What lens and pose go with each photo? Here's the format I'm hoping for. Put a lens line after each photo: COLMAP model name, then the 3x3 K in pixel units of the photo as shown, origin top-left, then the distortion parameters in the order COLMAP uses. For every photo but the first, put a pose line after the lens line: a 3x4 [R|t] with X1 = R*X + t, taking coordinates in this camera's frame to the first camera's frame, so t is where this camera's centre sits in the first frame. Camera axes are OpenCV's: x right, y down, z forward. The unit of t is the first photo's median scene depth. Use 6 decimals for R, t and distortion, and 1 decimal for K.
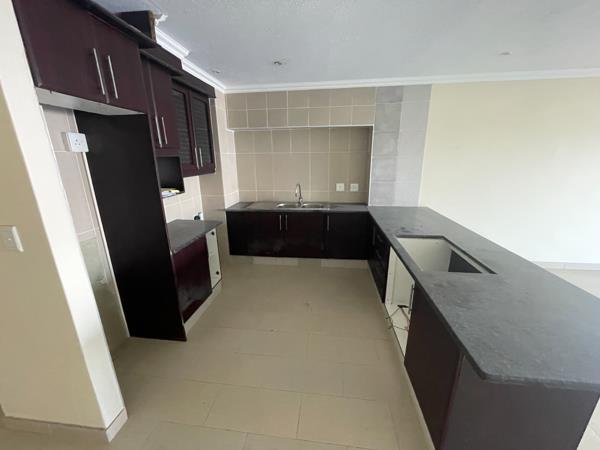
lens RADIAL K [[244.8, 0, 301.1], [0, 244.8, 226.7], [0, 0, 1]] dist [0.004697, -0.005050]
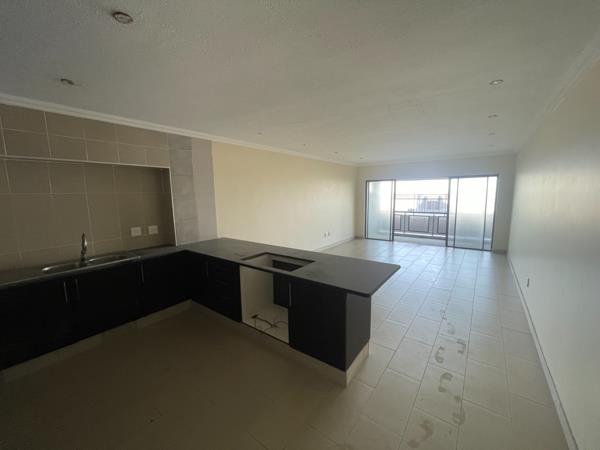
lens RADIAL K [[244.8, 0, 300.6], [0, 244.8, 226.2], [0, 0, 1]] dist [0.004697, -0.005050]
pose [[0.490603, -0.113825, 0.863917, -0.326715], [0.249911, 0.968162, -0.014360, -0.022380], [-0.834777, 0.222948, 0.503430, 0.072393]]
